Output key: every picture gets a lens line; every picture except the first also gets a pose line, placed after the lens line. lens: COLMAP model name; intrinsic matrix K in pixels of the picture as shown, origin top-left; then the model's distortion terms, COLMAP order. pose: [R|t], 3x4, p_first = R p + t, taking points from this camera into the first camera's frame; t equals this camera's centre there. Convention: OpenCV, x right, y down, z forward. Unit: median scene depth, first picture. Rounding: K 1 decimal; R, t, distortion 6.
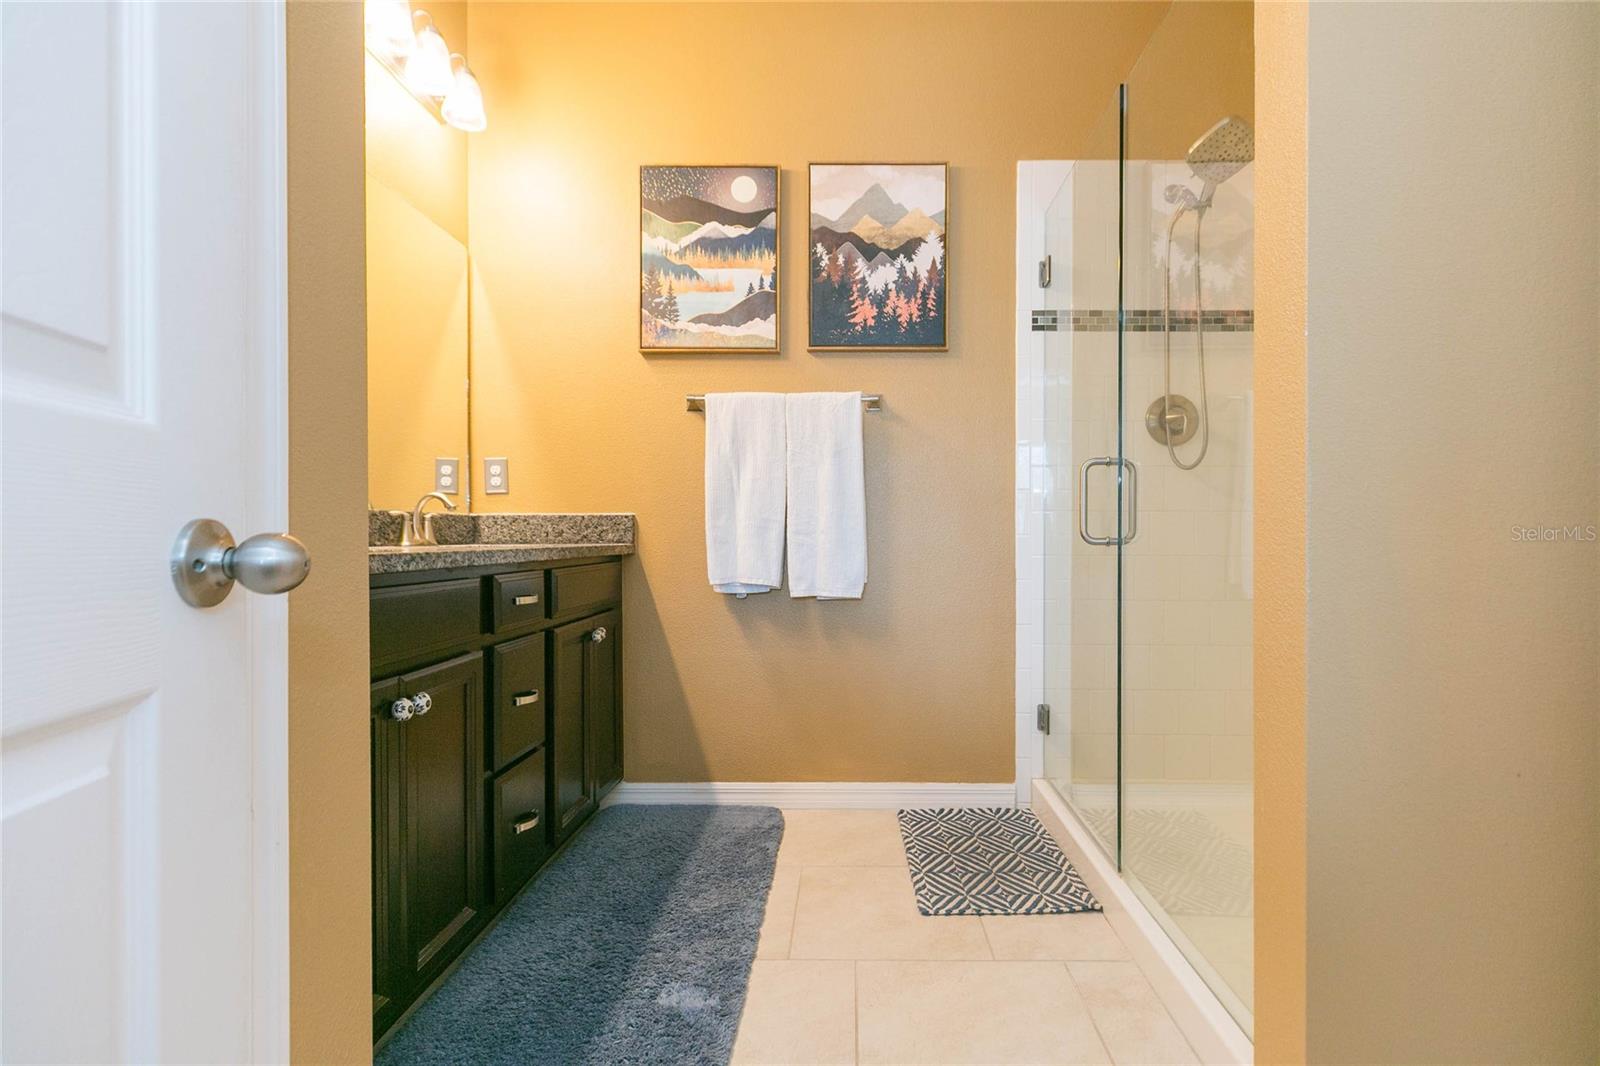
lens RADIAL K [[737.4, 0, 837.4], [0, 737.4, 535.2], [0, 0, 1]] dist [-0.000512, -0.000353]
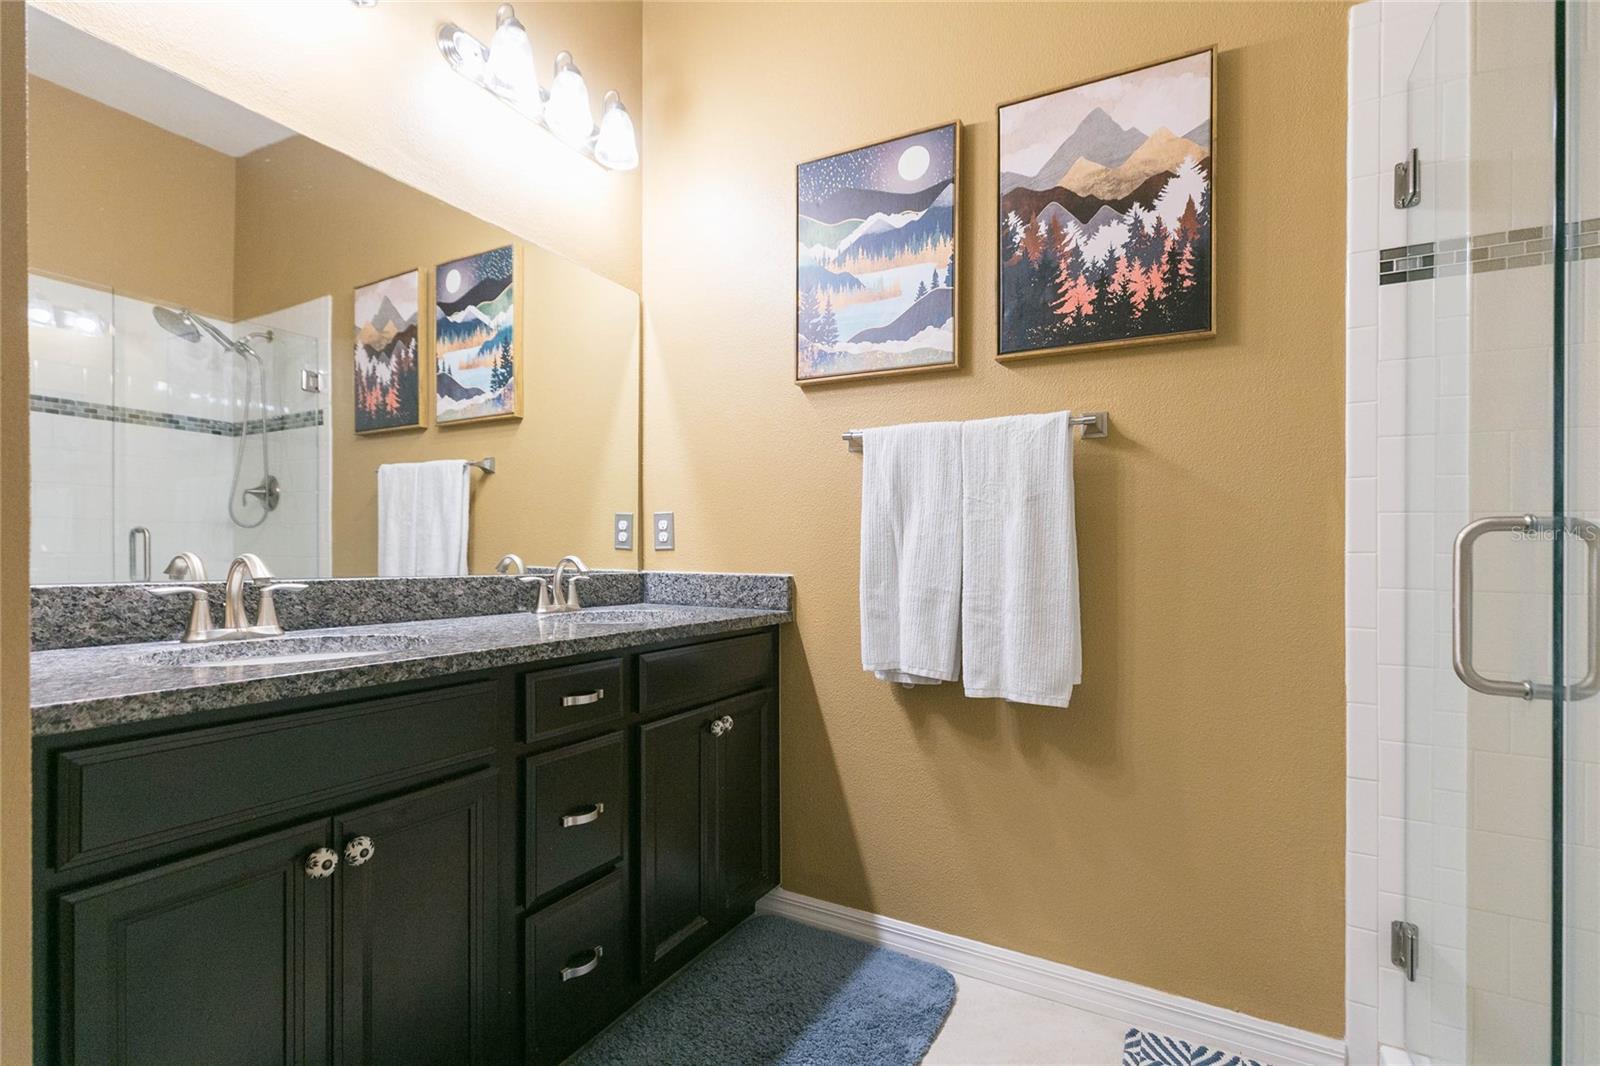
lens RADIAL K [[732.7, 0, 792.9], [0, 732.7, 544.3], [0, 0, 1]] dist [0.001504, -0.001641]
pose [[0.882611, 0.004653, -0.470081, 0.126181], [-0.011717, 0.999858, -0.012102, -0.056445], [0.469958, 0.016190, 0.882540, 0.264619]]
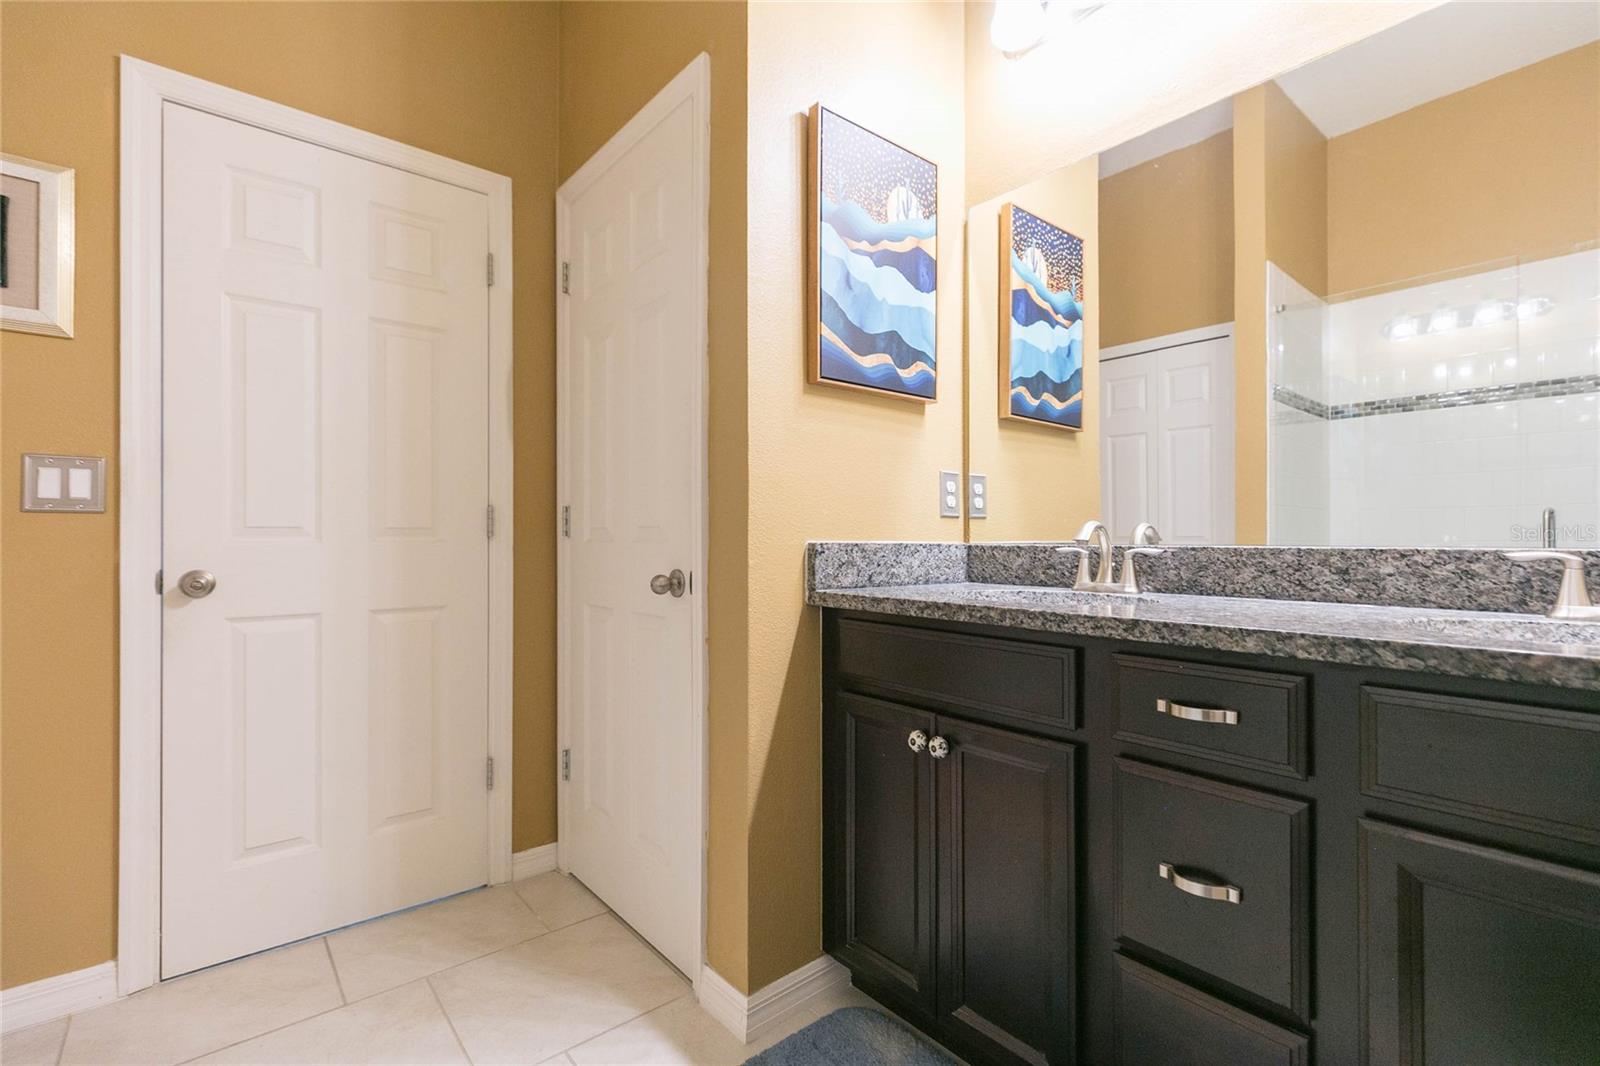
lens RADIAL K [[727.7, 0, 835.1], [0, 727.7, 543.0], [0, 0, 1]] dist [0.000352, -0.000043]
pose [[-0.741319, -0.002764, -0.671147, 0.120163], [-0.004316, 0.999990, 0.000648, -0.031271], [0.671139, 0.003377, -0.741324, 0.870017]]
